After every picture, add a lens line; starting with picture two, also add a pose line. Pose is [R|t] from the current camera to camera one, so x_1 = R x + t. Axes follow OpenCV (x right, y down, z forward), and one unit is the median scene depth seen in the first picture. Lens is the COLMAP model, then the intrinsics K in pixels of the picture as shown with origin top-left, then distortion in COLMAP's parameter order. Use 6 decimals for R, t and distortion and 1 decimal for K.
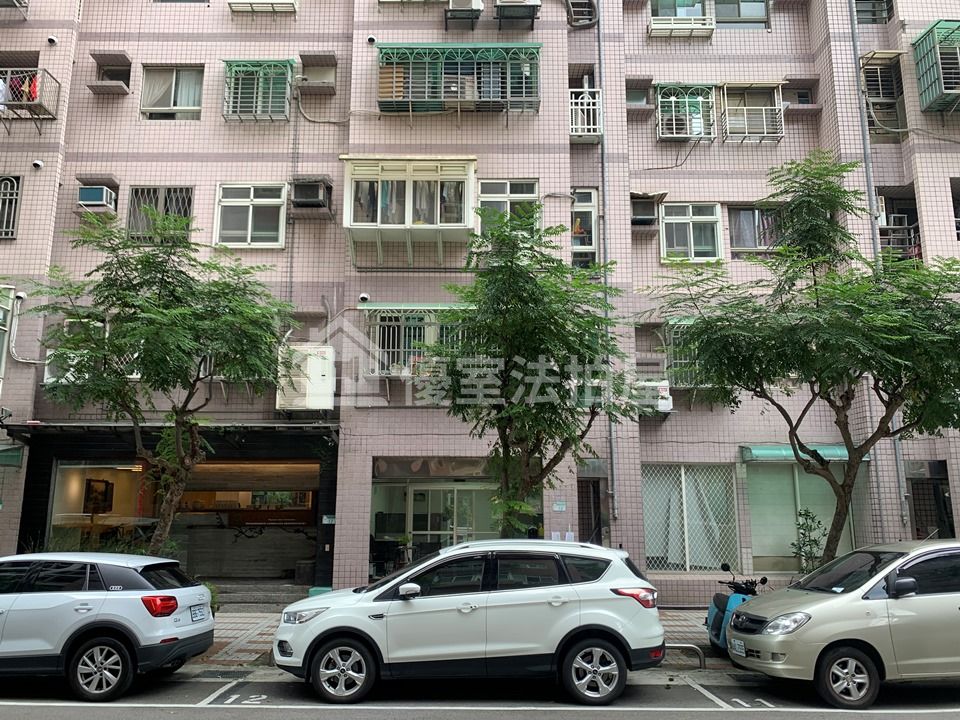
lens RADIAL K [[767.1, 0, 480.0], [0, 767.1, 360.0], [0, 0, 1]] dist [0.000468, 0.004591]
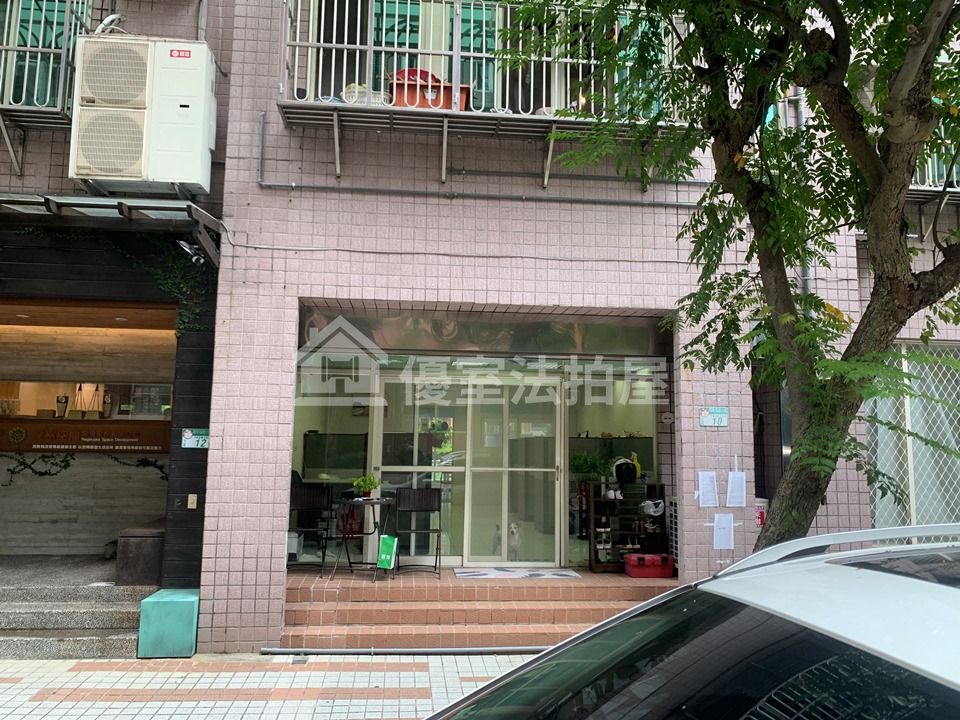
lens RADIAL K [[736.1, 0, 476.5], [0, 736.1, 351.8], [0, 0, 1]] dist [0.010083, -0.008167]
pose [[0.995580, 0.024216, 0.090743, -0.053106], [-0.030453, 0.997221, 0.067995, 0.087254], [-0.088844, -0.070458, 0.993550, 0.397645]]
